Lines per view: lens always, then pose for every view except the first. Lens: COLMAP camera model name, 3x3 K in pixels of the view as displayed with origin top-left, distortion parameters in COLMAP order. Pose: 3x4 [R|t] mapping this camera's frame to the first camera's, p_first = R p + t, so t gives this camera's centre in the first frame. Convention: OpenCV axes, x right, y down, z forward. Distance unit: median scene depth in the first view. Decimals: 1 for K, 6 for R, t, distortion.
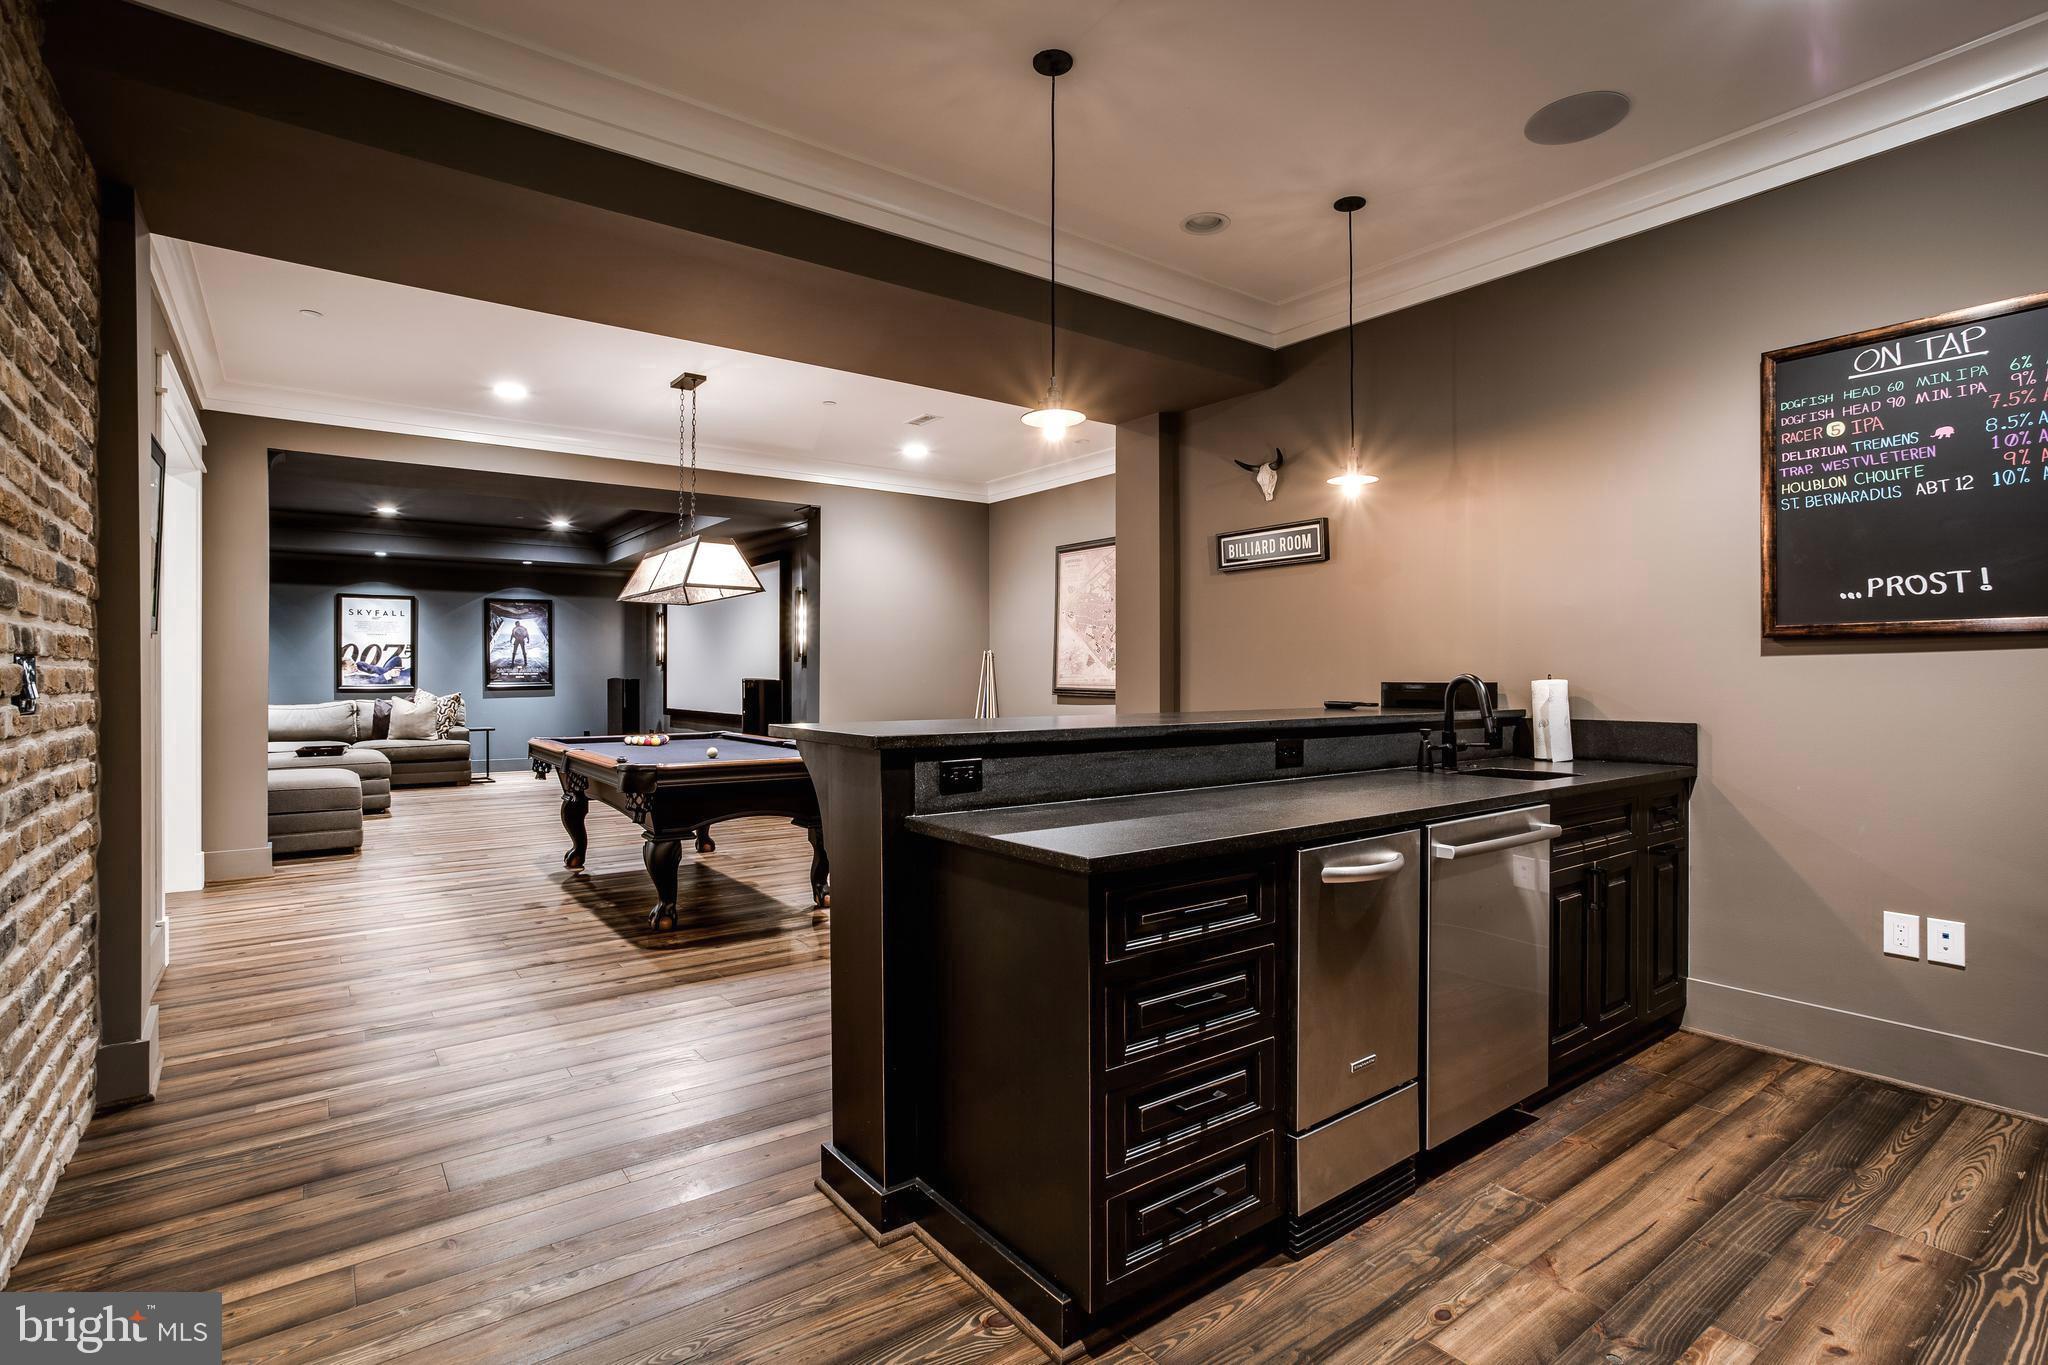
lens RADIAL K [[982.2, 0, 1024.0], [0, 982.2, 682.5], [0, 0, 1]] dist [-0.013198, 0.000748]
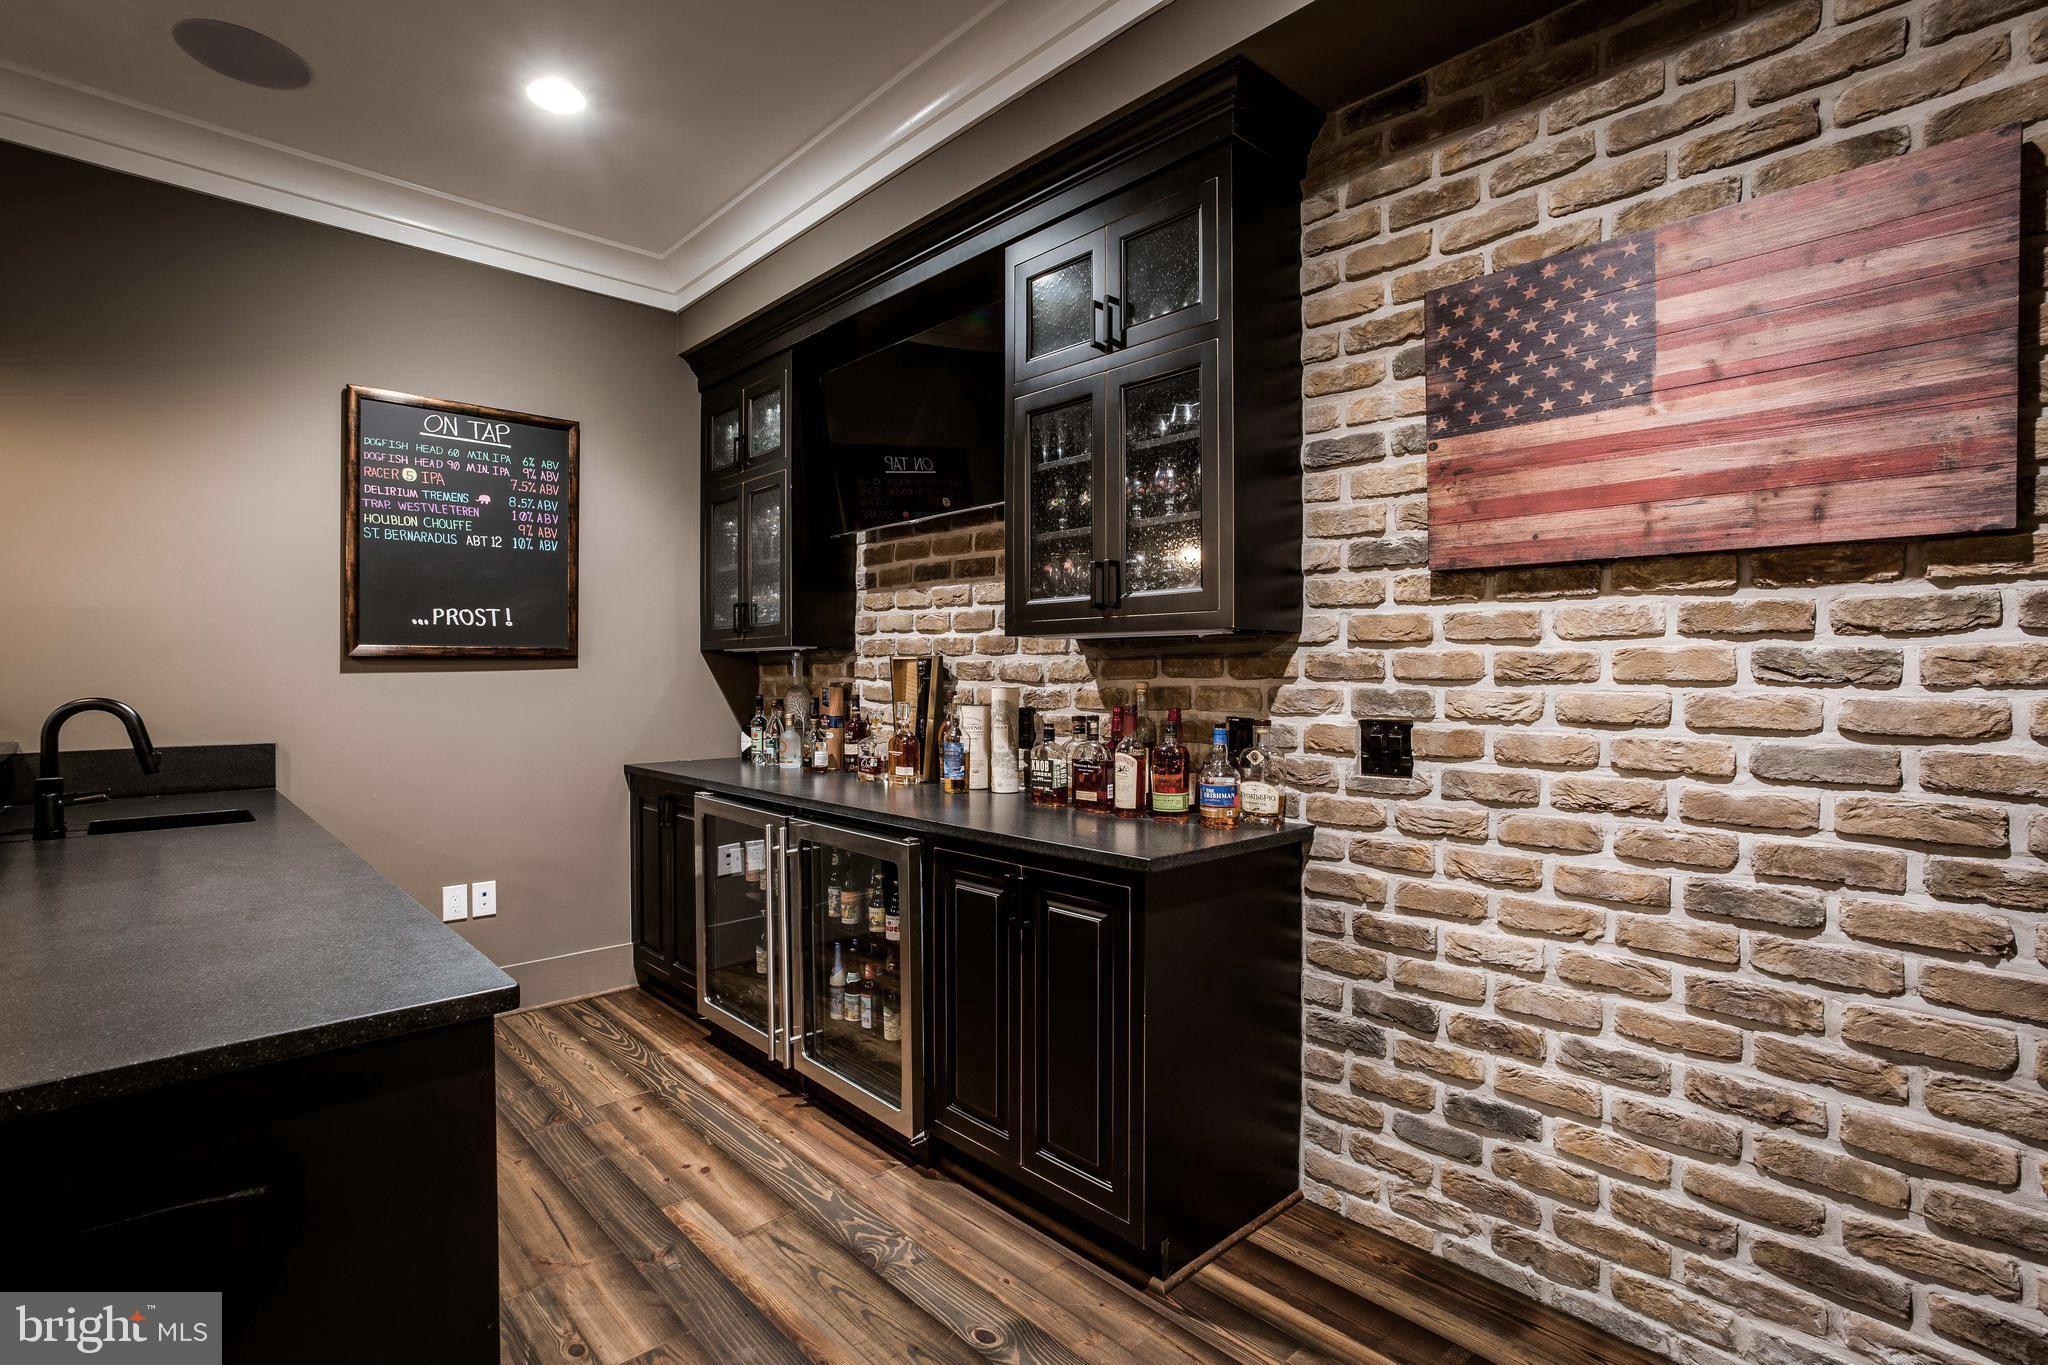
lens RADIAL K [[982.2, 0, 1024.0], [0, 982.2, 682.5], [0, 0, 1]] dist [-0.013198, 0.000748]
pose [[-0.126993, -0.008637, 0.991866, -0.401503], [0.008957, 0.999911, 0.009853, -0.022846], [-0.991863, 0.010136, -0.126904, 0.445668]]
